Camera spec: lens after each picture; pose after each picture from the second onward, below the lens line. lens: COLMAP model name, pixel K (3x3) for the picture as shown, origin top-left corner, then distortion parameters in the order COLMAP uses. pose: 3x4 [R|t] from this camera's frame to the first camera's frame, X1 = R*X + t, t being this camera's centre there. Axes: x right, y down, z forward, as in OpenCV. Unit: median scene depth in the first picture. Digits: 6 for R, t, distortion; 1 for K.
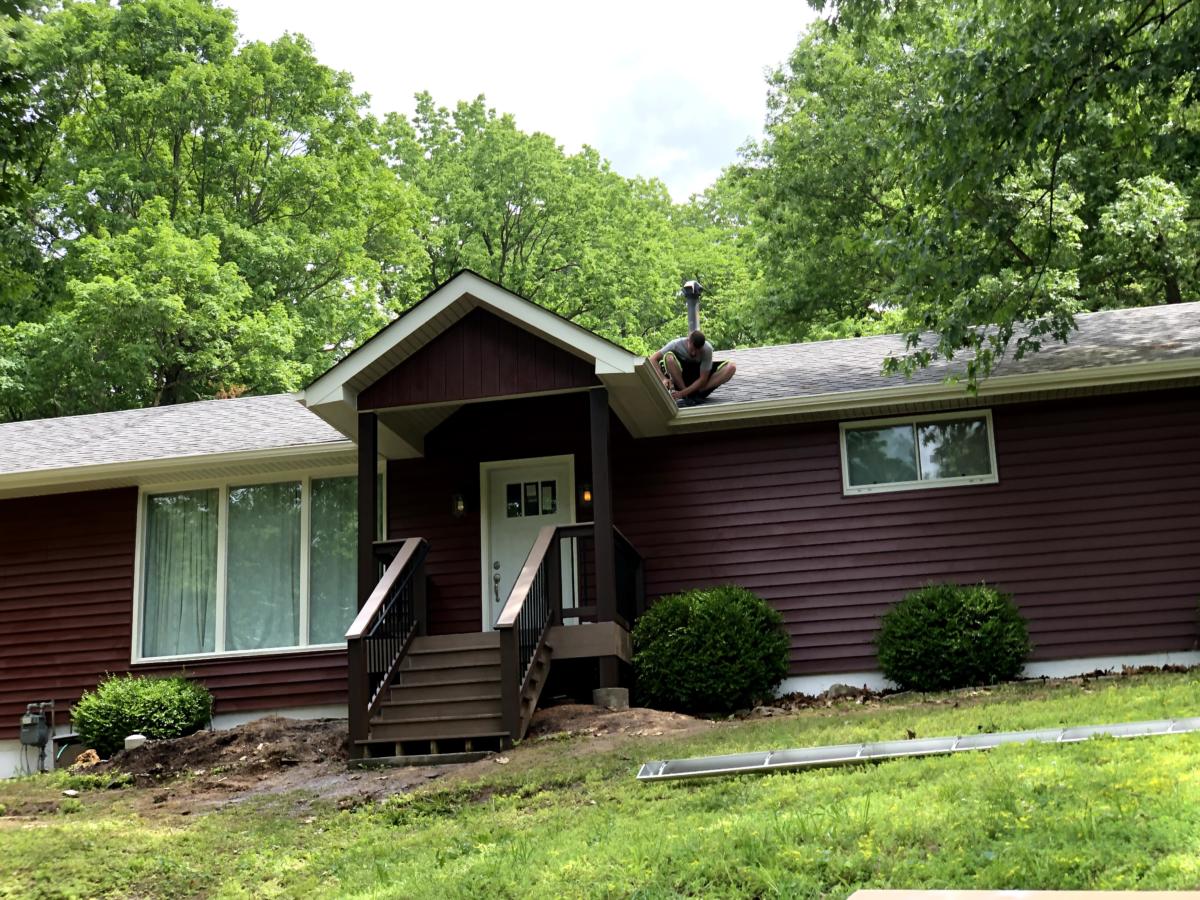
lens RADIAL K [[1745.4, 0, 605.3], [0, 1745.4, 489.6], [0, 0, 1]] dist [0.034444, 0.059738]
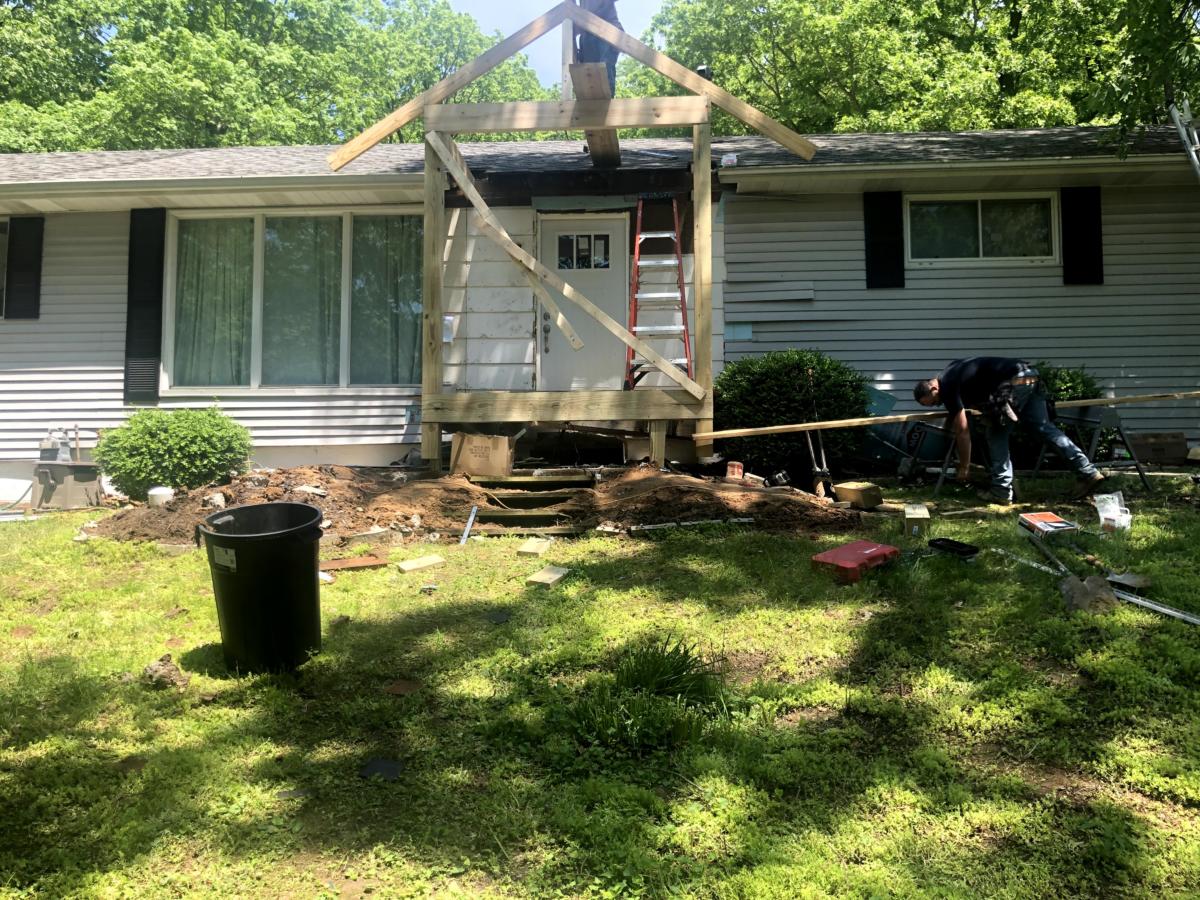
lens RADIAL K [[995.1, 0, 605.3], [0, 995.1, 438.3], [0, 0, 1]] dist [0.020115, -0.009749]
pose [[0.987679, 0.044729, 0.149965, -0.110250], [-0.067216, 0.986638, 0.148414, 0.025251], [-0.141323, -0.156666, 0.977488, 0.425853]]
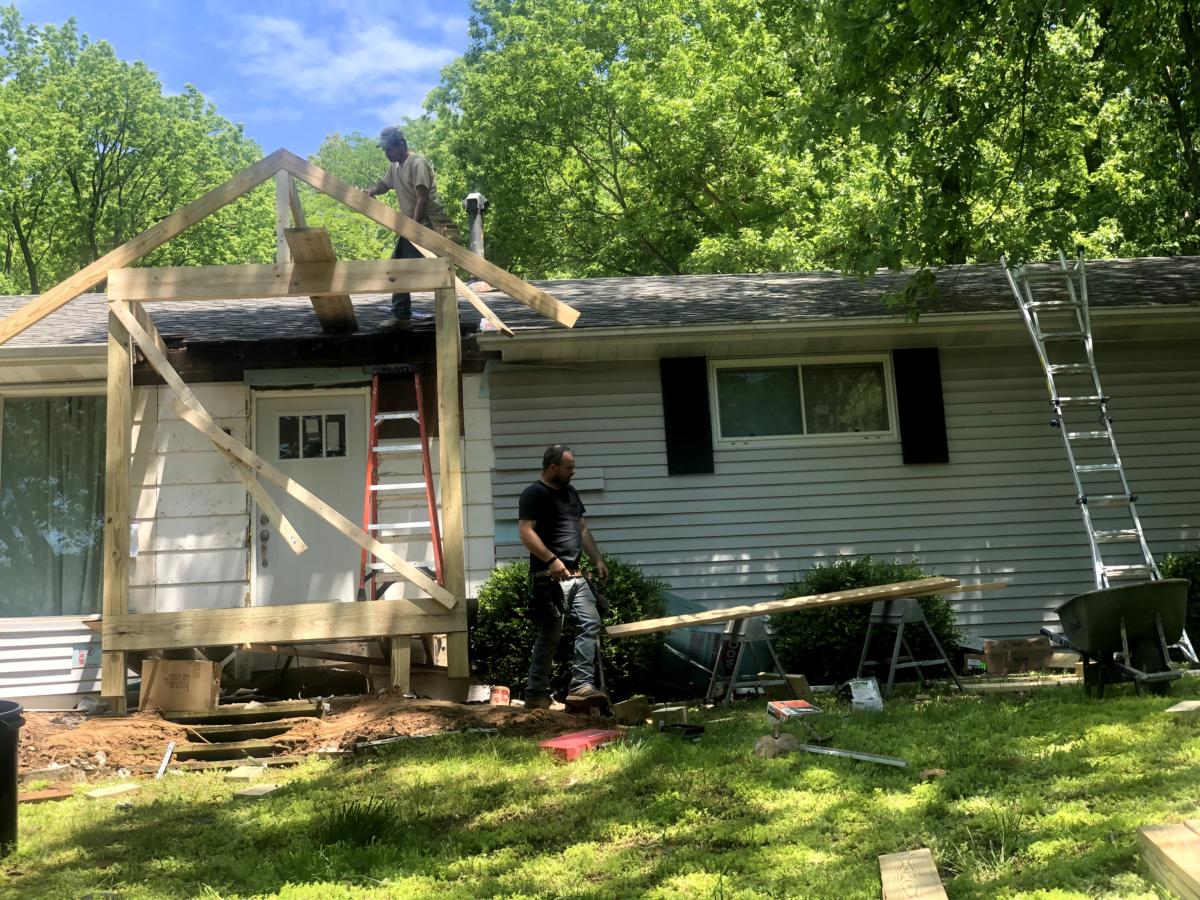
lens RADIAL K [[1791.9, 0, 613.2], [0, 1791.9, 448.8], [0, 0, 1]] dist [0.171240, -0.685986]
pose [[0.964253, 0.048360, 0.260533, -0.121092], [-0.041092, 0.998601, -0.033277, 0.031592], [-0.261778, 0.021381, 0.964891, 0.194930]]
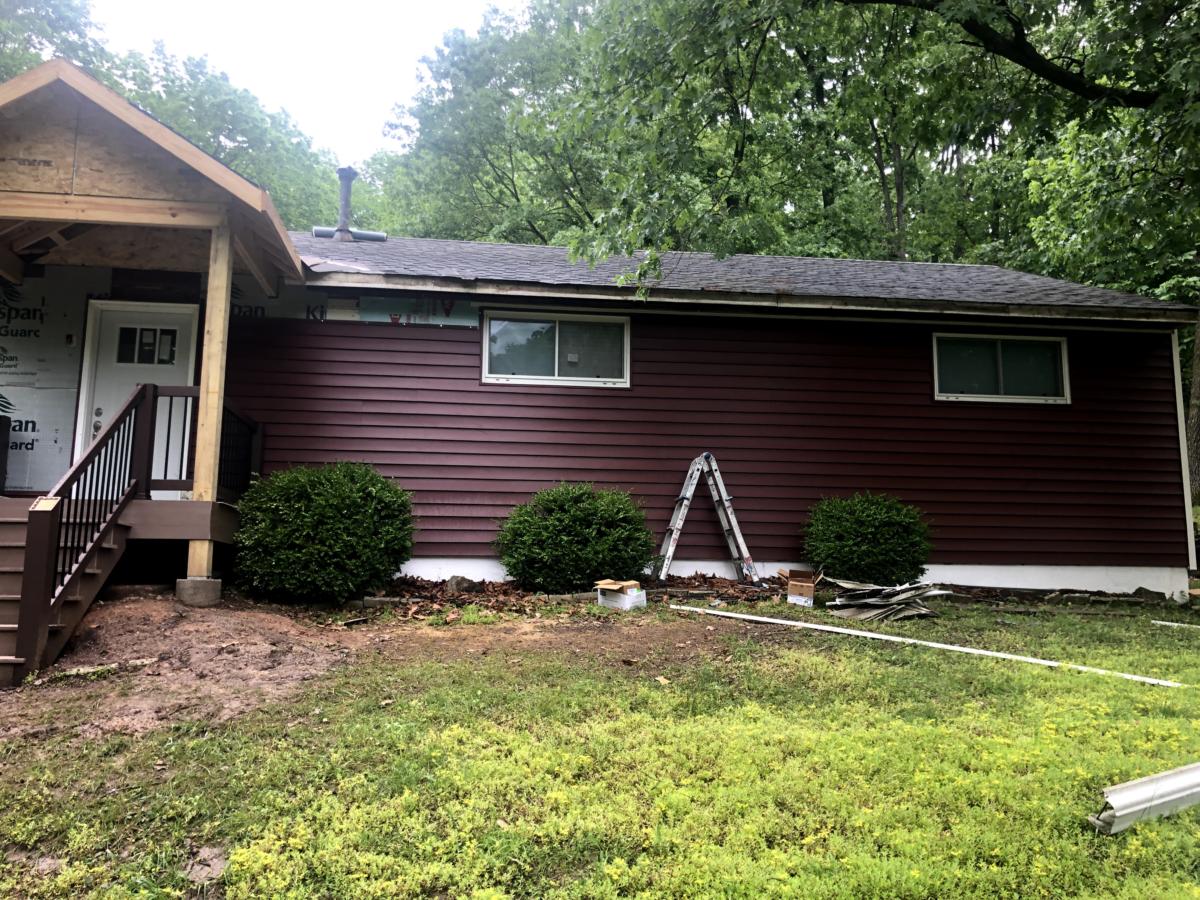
lens RADIAL K [[995.1, 0, 605.3], [0, 995.1, 438.3], [0, 0, 1]] dist [0.020115, -0.009749]
pose [[0.943830, 0.098041, 0.315552, 0.025204], [-0.119859, 0.991509, 0.050445, -0.002164], [-0.307927, -0.085433, 0.947566, 0.413070]]
